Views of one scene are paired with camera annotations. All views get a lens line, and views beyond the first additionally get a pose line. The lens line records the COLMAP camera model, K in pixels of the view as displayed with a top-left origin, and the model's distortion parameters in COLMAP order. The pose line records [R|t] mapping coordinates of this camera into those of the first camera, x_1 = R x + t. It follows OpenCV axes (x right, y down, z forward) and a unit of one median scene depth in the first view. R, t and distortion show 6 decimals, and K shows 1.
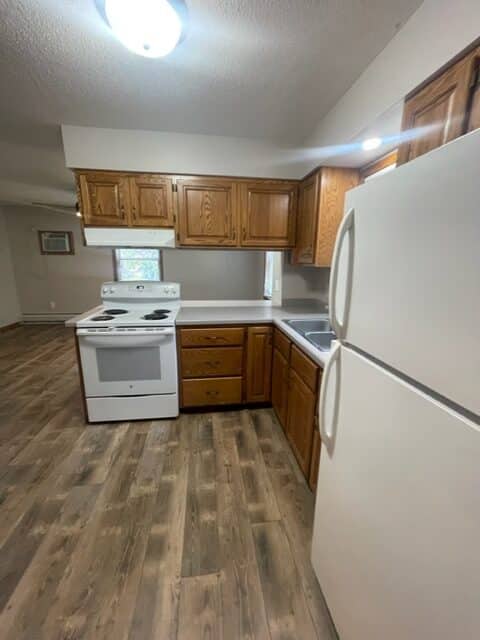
lens RADIAL K [[258.4, 0, 239.2], [0, 258.4, 319.2], [0, 0, 1]] dist [-0.002884, -0.000002]
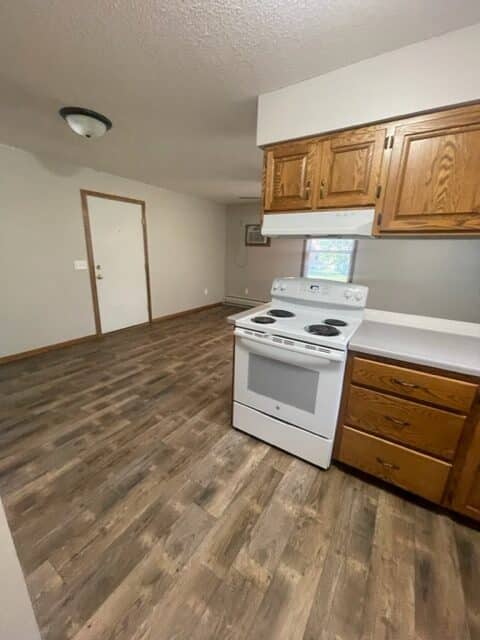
lens RADIAL K [[258.4, 0, 238.8], [0, 258.4, 317.8], [0, 0, 1]] dist [-0.002884, -0.000002]
pose [[0.758106, 0.179155, -0.627040, -0.050258], [-0.165375, 0.982908, 0.080891, -0.065323], [0.630814, 0.042373, 0.774776, 0.275843]]
